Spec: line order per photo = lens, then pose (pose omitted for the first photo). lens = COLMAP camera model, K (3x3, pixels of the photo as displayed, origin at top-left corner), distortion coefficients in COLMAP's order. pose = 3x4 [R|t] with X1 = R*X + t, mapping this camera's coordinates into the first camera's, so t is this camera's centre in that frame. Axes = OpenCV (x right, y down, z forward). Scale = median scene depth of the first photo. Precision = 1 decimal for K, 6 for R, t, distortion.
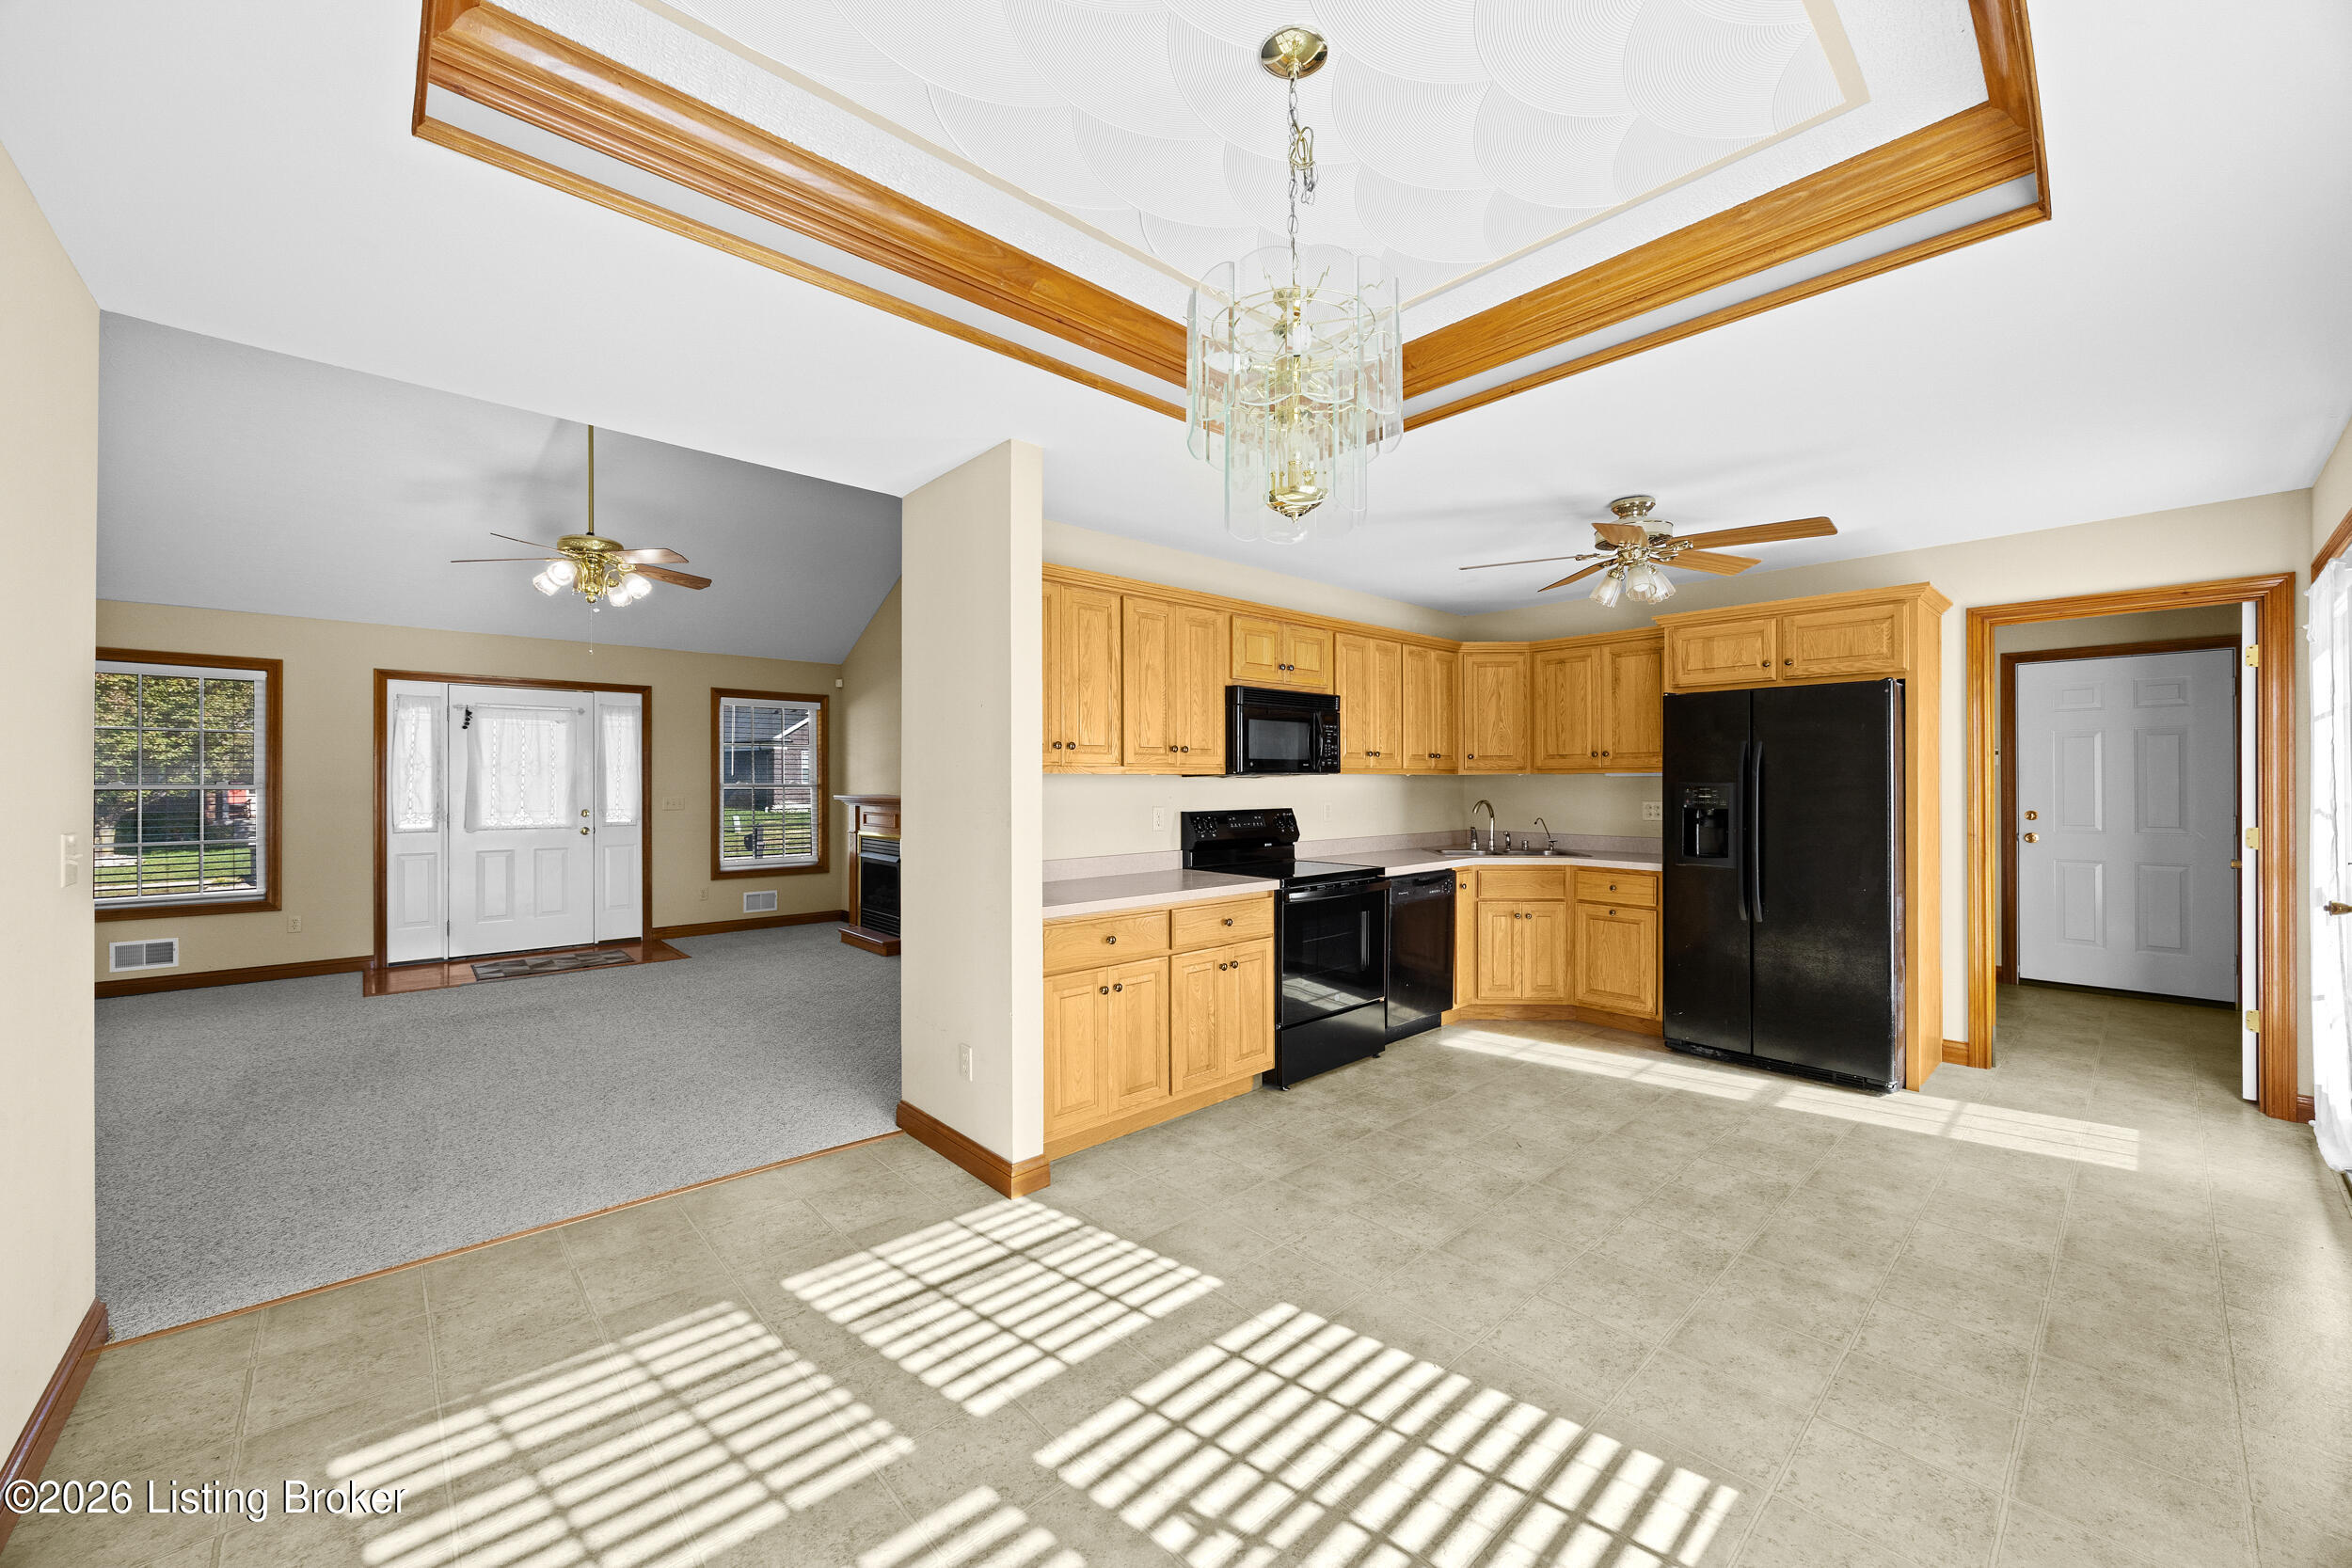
lens RADIAL K [[891.7, 0, 1186.8], [0, 891.7, 782.4], [0, 0, 1]] dist [-0.001440, 0.000136]
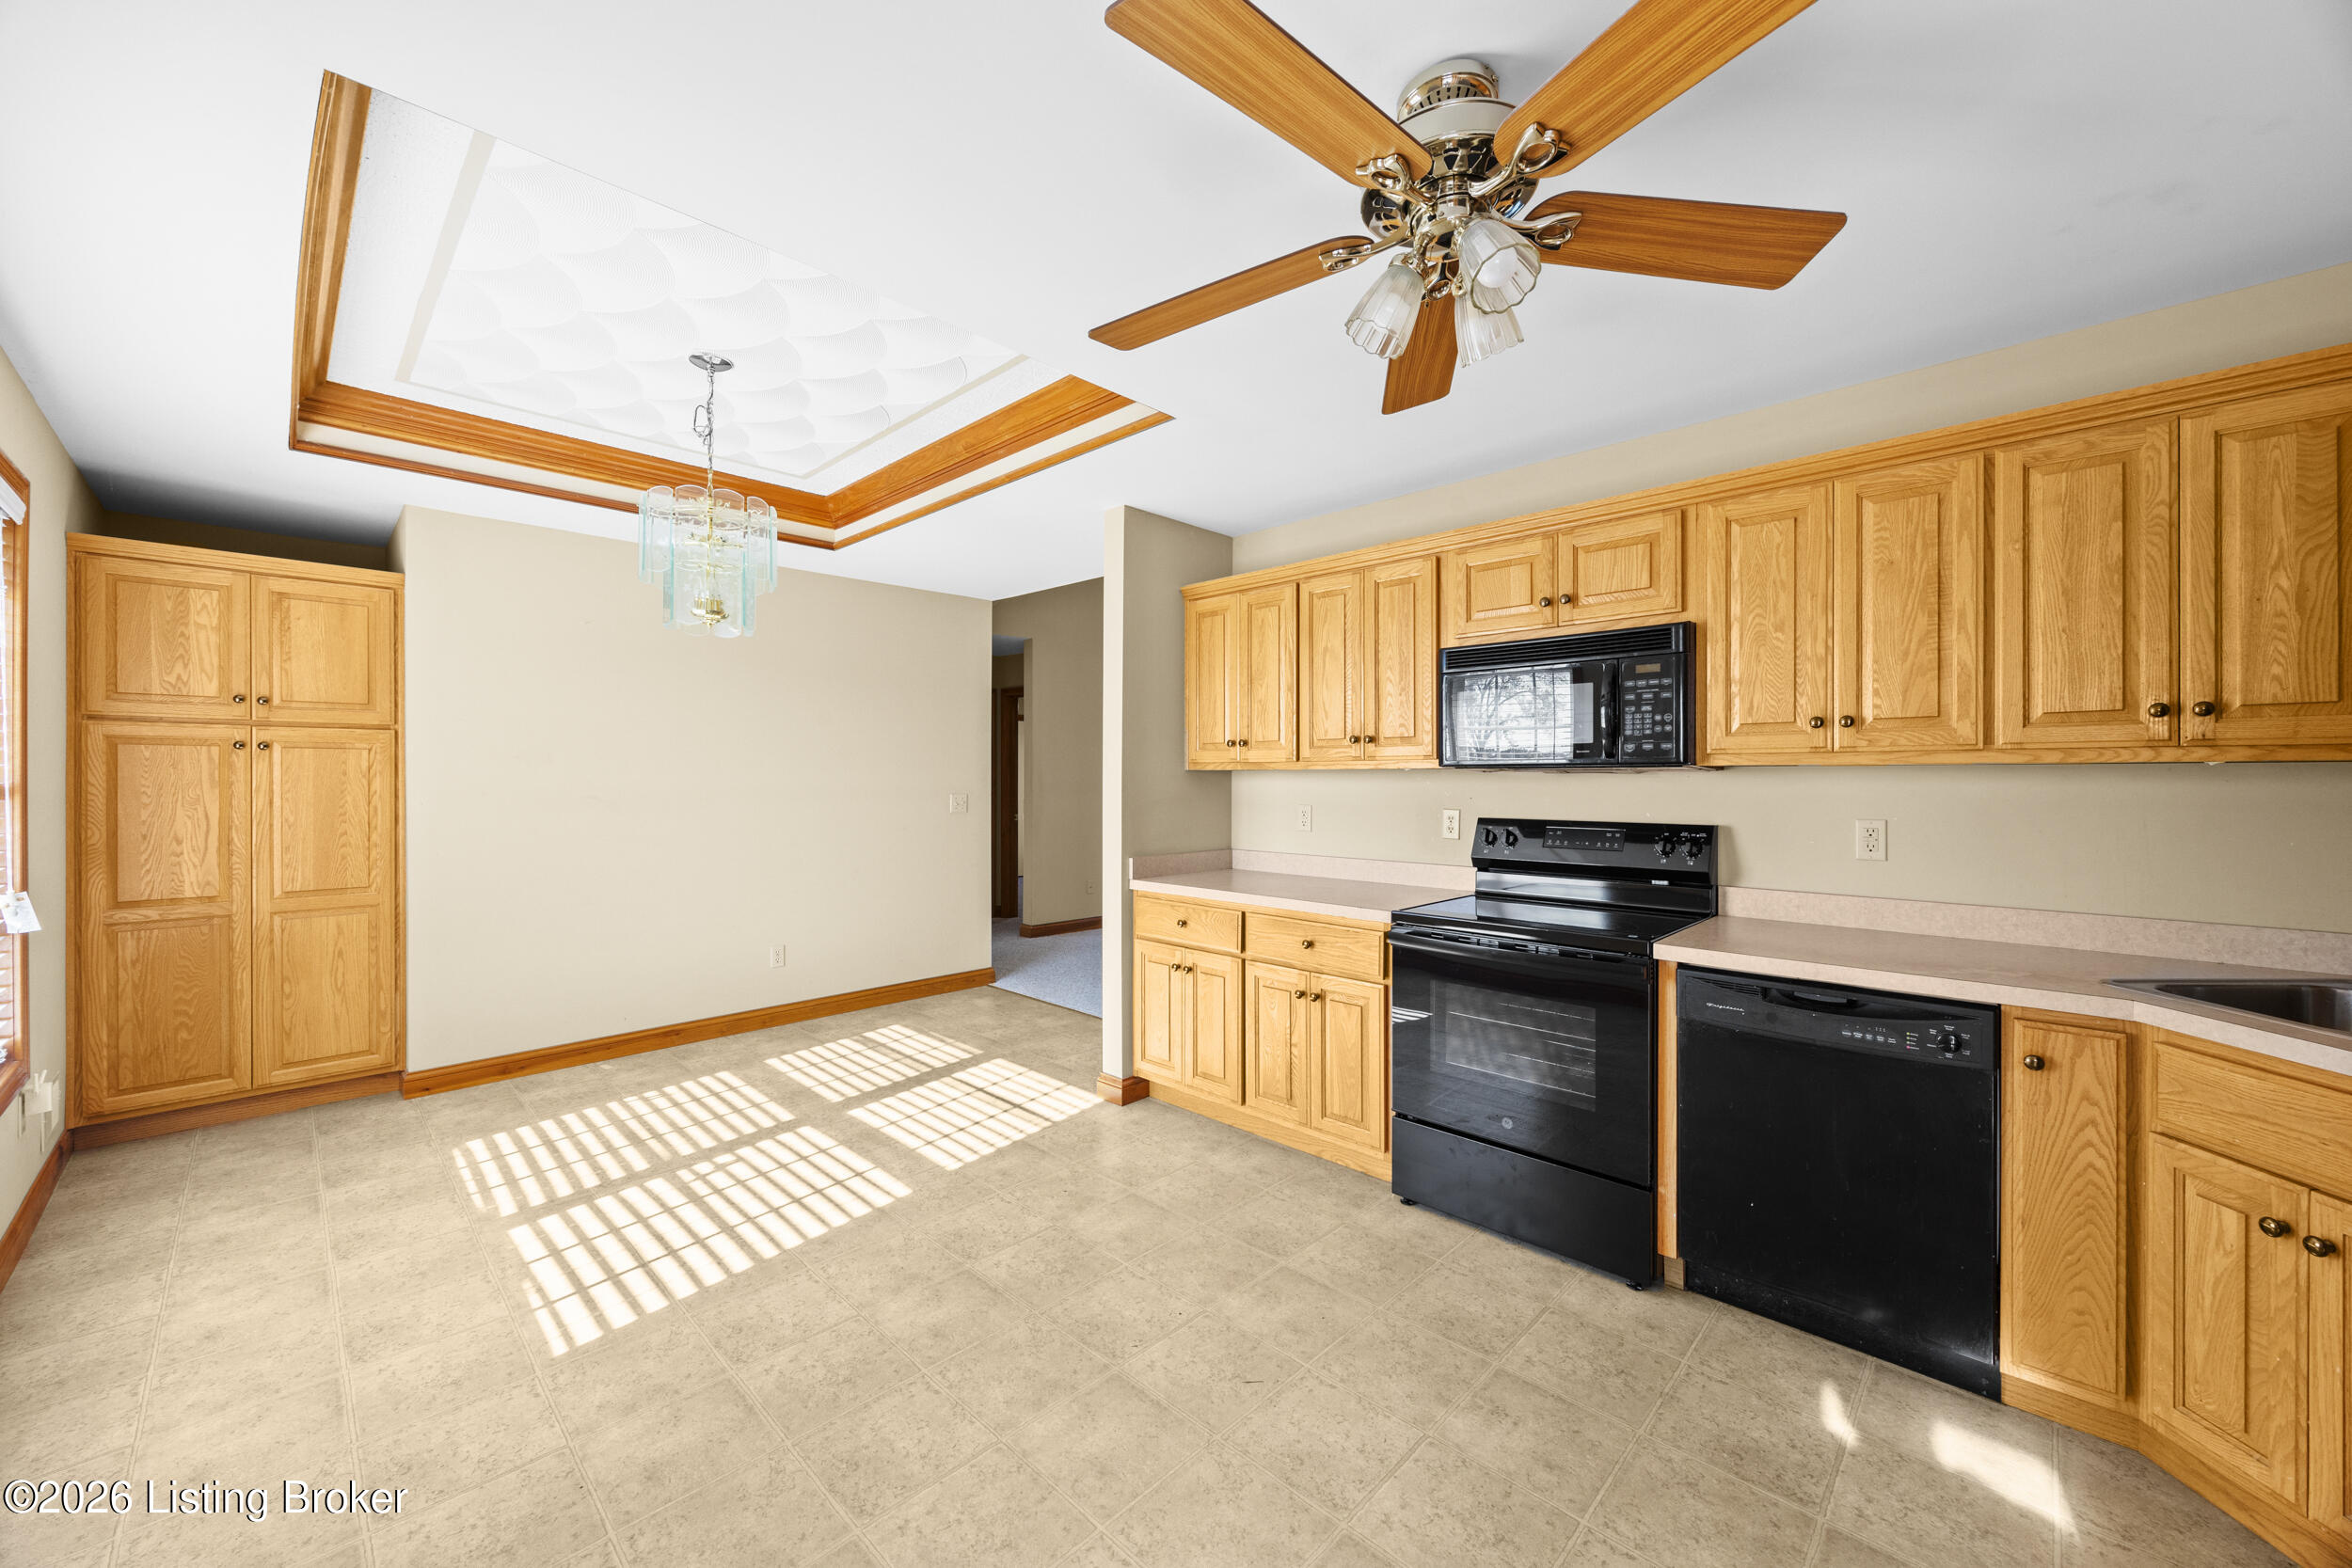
lens RADIAL K [[891.7, 0, 1186.5], [0, 891.7, 775.5], [0, 0, 1]] dist [-0.001440, 0.000136]
pose [[0.059509, 0.000265, -0.998228, 1.421486], [-0.005785, 0.999983, -0.000079, -0.003257], [0.998211, 0.005780, 0.059510, 1.344161]]
